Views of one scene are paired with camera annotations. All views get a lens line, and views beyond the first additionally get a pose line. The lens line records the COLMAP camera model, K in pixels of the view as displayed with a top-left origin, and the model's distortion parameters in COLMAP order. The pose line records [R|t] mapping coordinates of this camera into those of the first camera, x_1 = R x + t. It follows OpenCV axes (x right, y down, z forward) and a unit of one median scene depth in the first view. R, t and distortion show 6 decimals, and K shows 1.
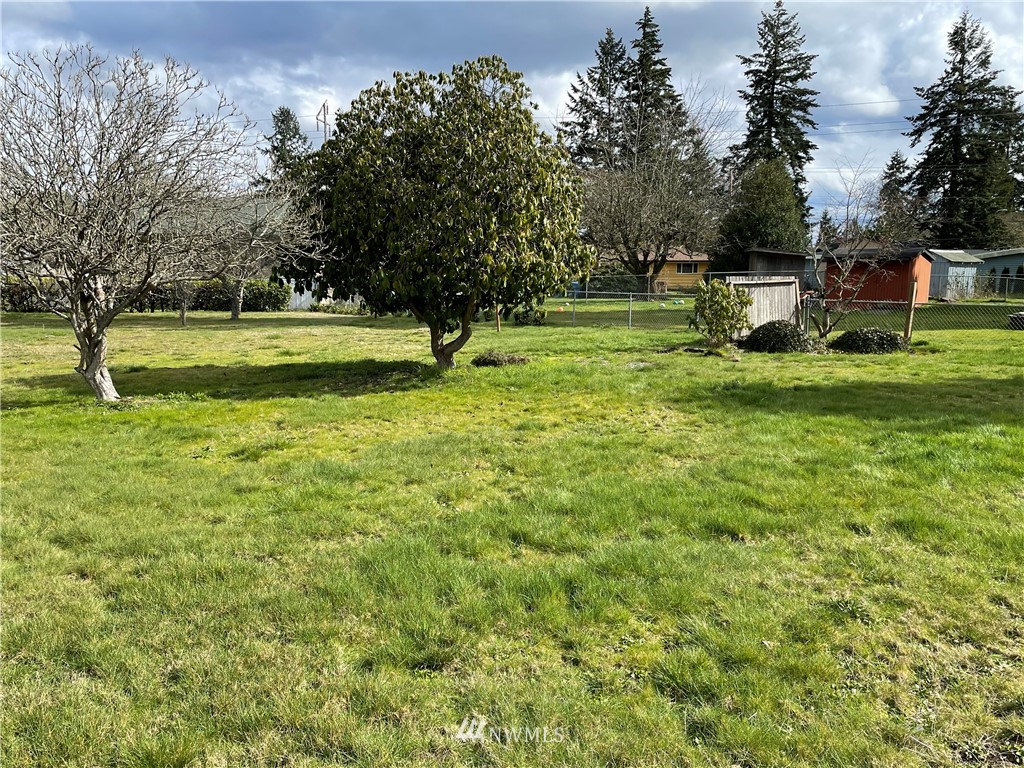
lens RADIAL K [[848.4, 0, 496.7], [0, 848.4, 372.4], [0, 0, 1]] dist [0.100689, -0.126526]
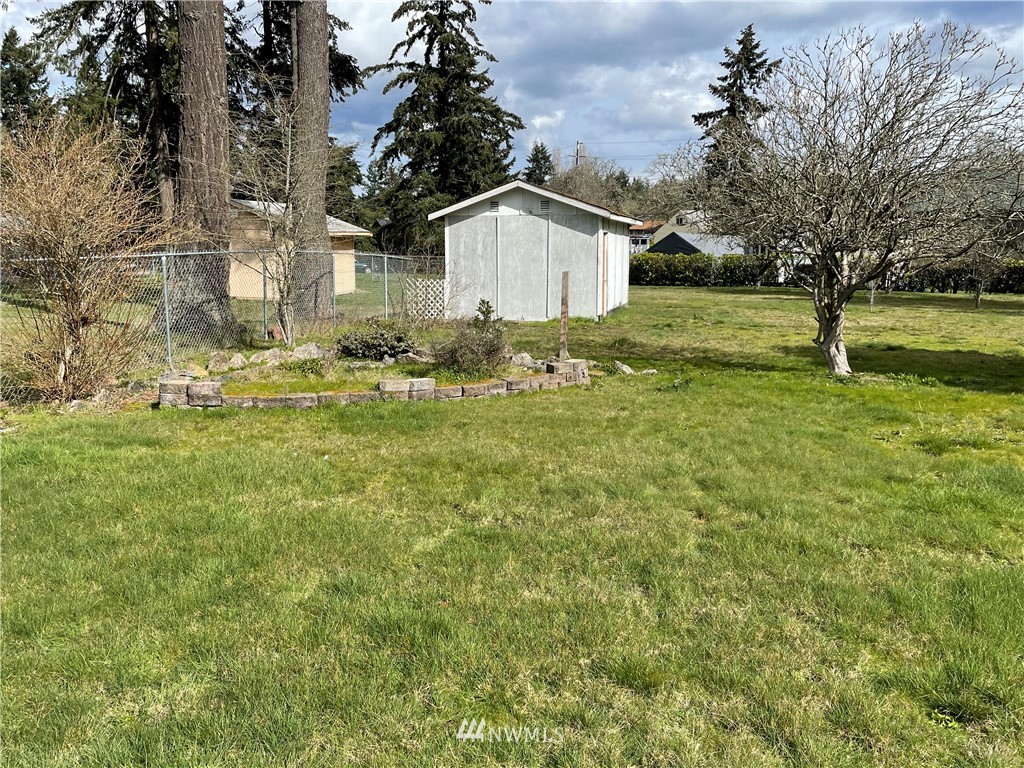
lens RADIAL K [[844.7, 0, 511.5], [0, 844.7, 375.0], [0, 0, 1]] dist [0.099670, -0.138505]
pose [[0.629757, 0.119269, -0.767581, 0.074826], [-0.099022, 0.992407, 0.072961, -0.001411], [0.770455, 0.030060, 0.636785, 0.035860]]
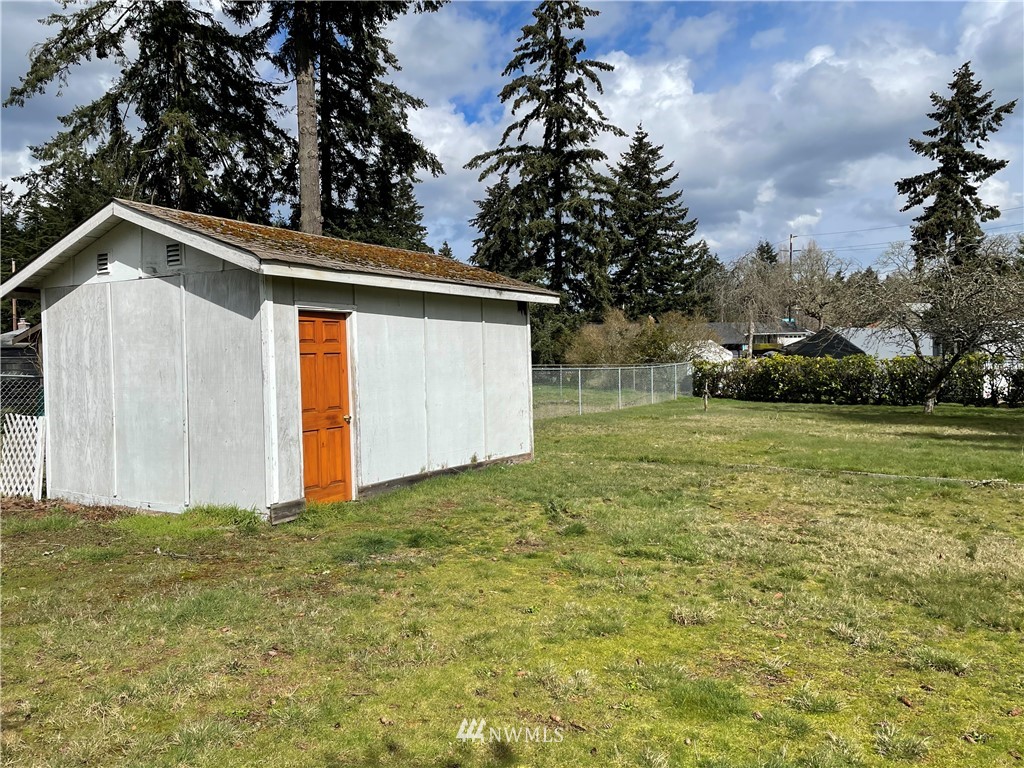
lens RADIAL K [[844.7, 0, 511.5], [0, 844.7, 375.0], [0, 0, 1]] dist [0.099670, -0.138505]
pose [[0.387246, 0.013396, -0.921879, -0.194047], [-0.095691, 0.995078, -0.025737, -0.070068], [0.916997, 0.098182, 0.386622, 0.664606]]
